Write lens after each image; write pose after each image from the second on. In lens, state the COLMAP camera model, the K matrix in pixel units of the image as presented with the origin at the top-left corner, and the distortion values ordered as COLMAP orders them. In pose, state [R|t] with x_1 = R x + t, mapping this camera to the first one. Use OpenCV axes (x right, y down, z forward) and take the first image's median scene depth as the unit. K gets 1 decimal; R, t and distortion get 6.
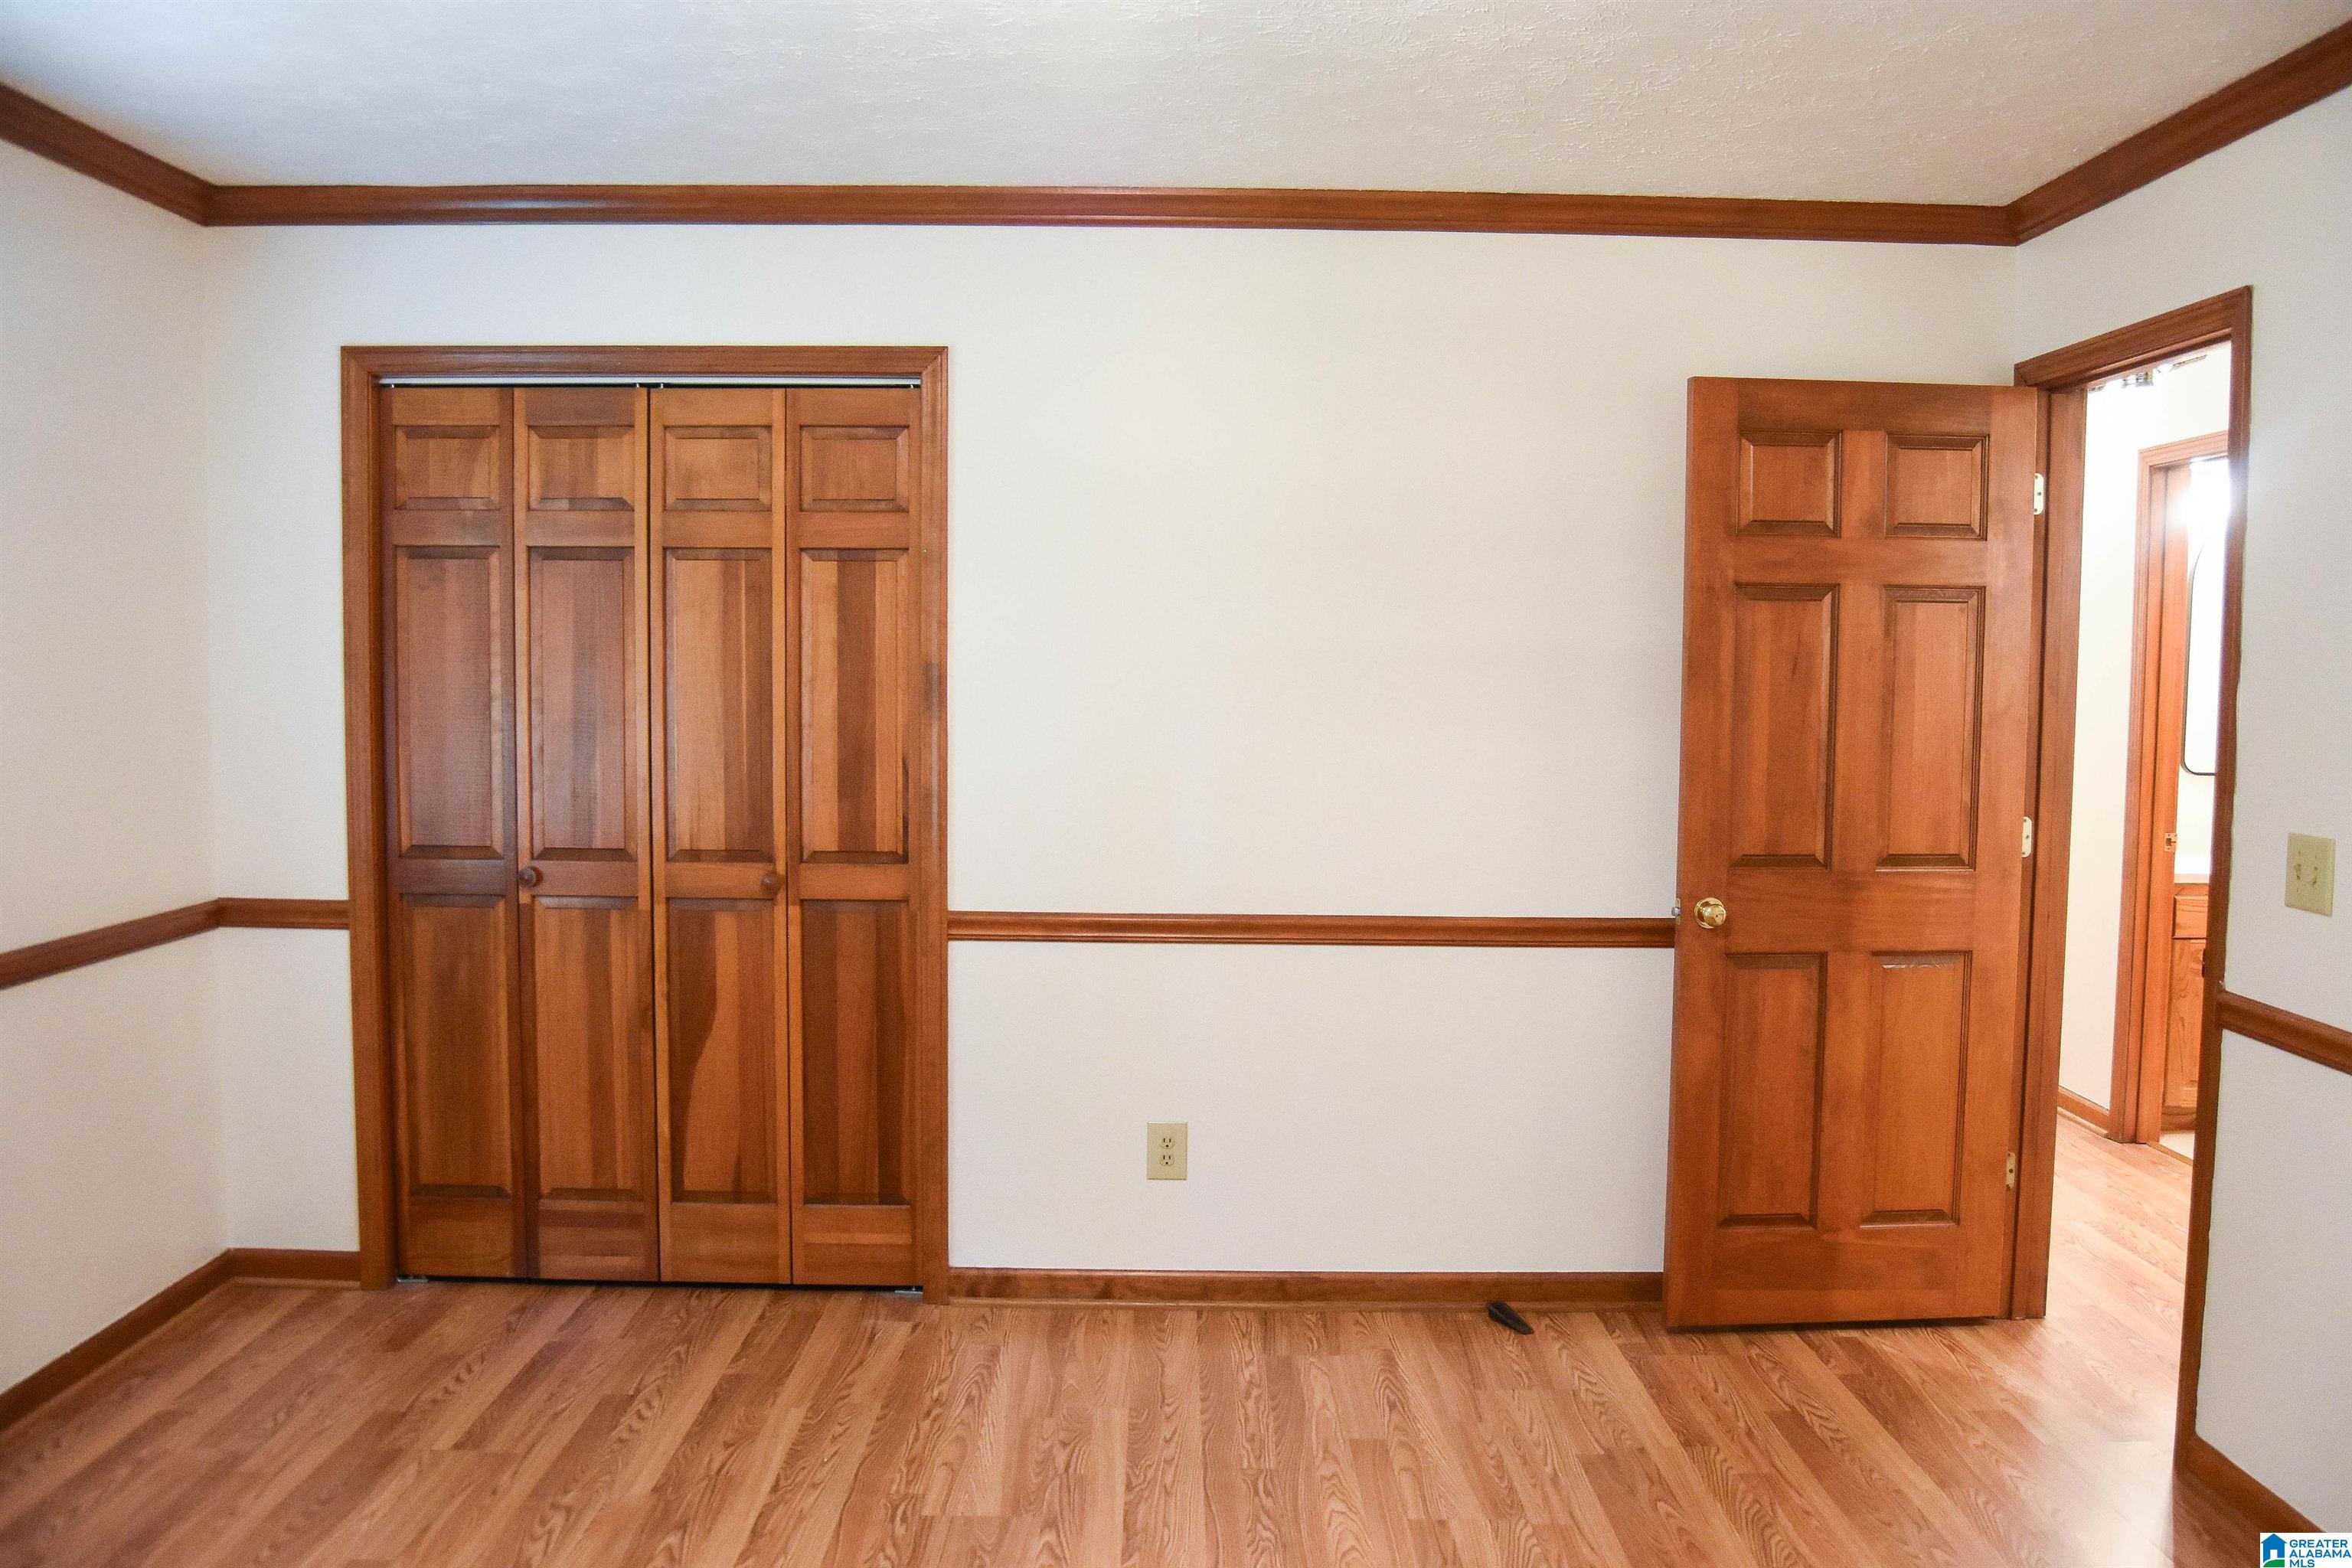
lens RADIAL K [[1886.4, 0, 1176.0], [0, 1886.4, 784.0], [0, 0, 1]] dist [-0.102840, 0.050550]
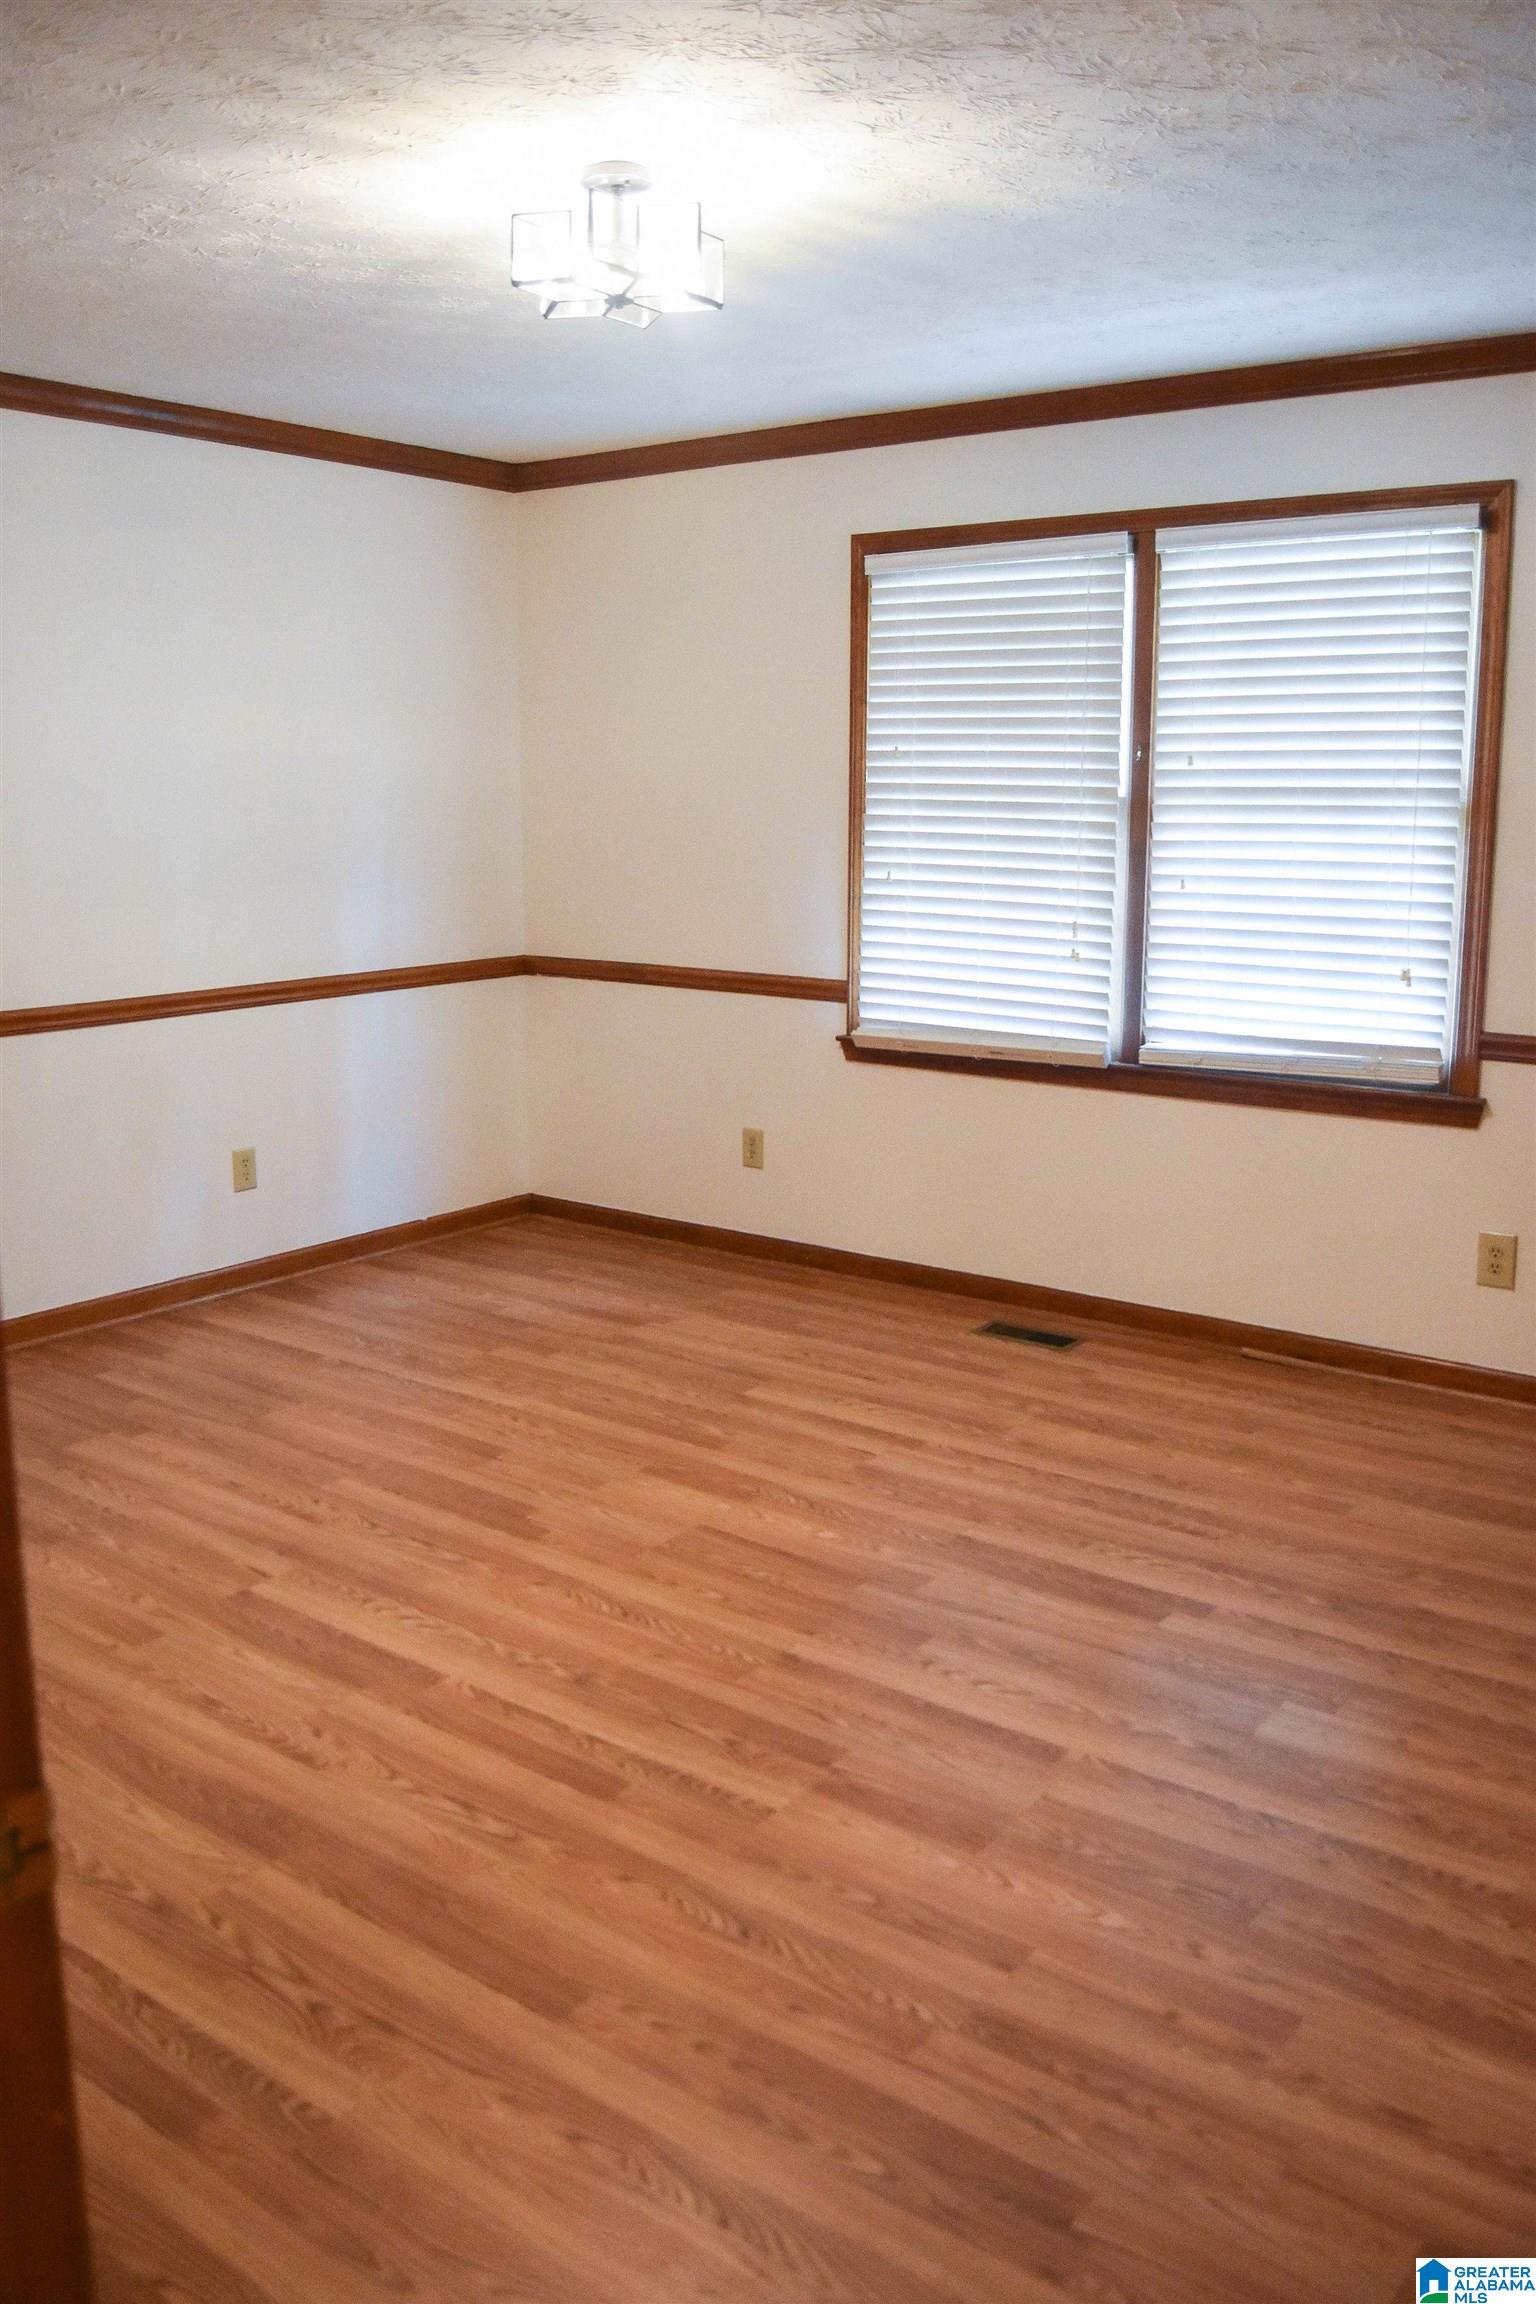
lens RADIAL K [[1836.5, 0, 768.0], [0, 1836.5, 1152.0], [0, 0, 1]] dist [-0.070190, 0.003049]
pose [[-0.607051, 0.145195, -0.781286, 0.711694], [-0.064561, 0.970905, 0.230598, -0.082964], [0.792036, 0.190425, -0.580015, 1.260661]]
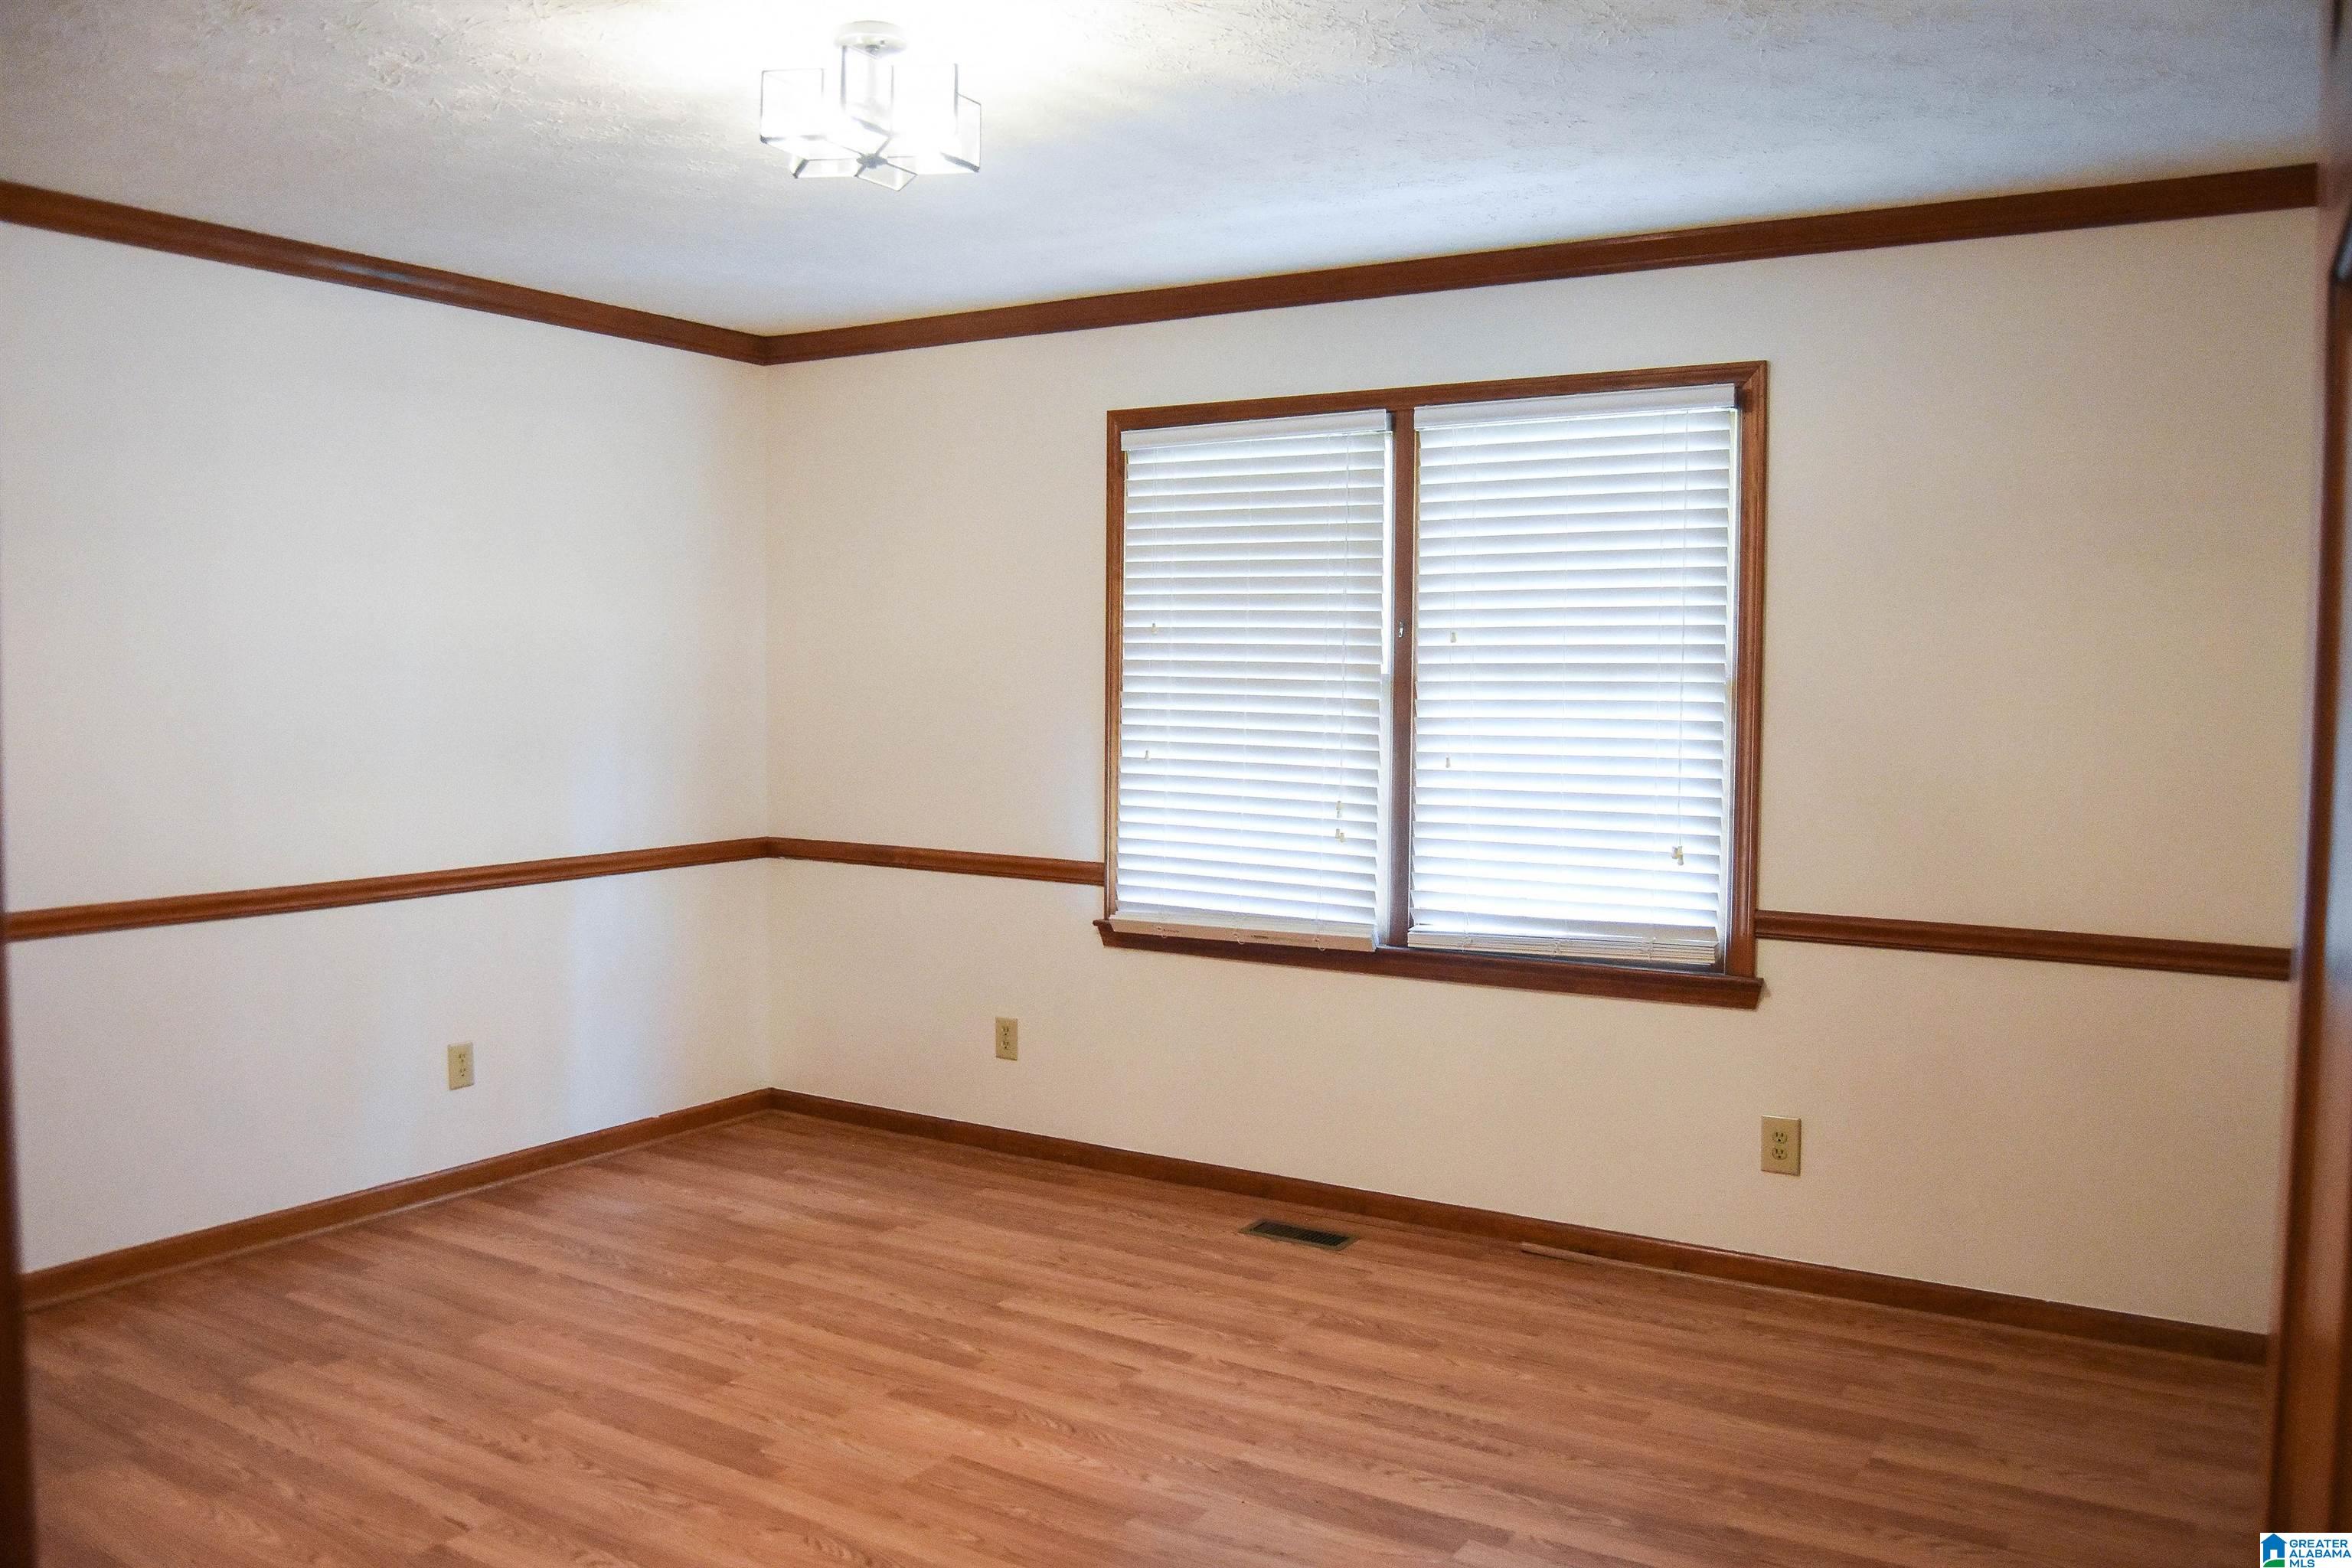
lens RADIAL K [[1886.4, 0, 1176.0], [0, 1886.4, 784.0], [0, 0, 1]] dist [-0.102840, 0.050550]
pose [[-0.539596, 0.039375, -0.841003, 0.684470], [-0.071416, 0.993165, 0.092321, -0.077819], [0.838889, 0.109877, -0.533096, 1.237618]]
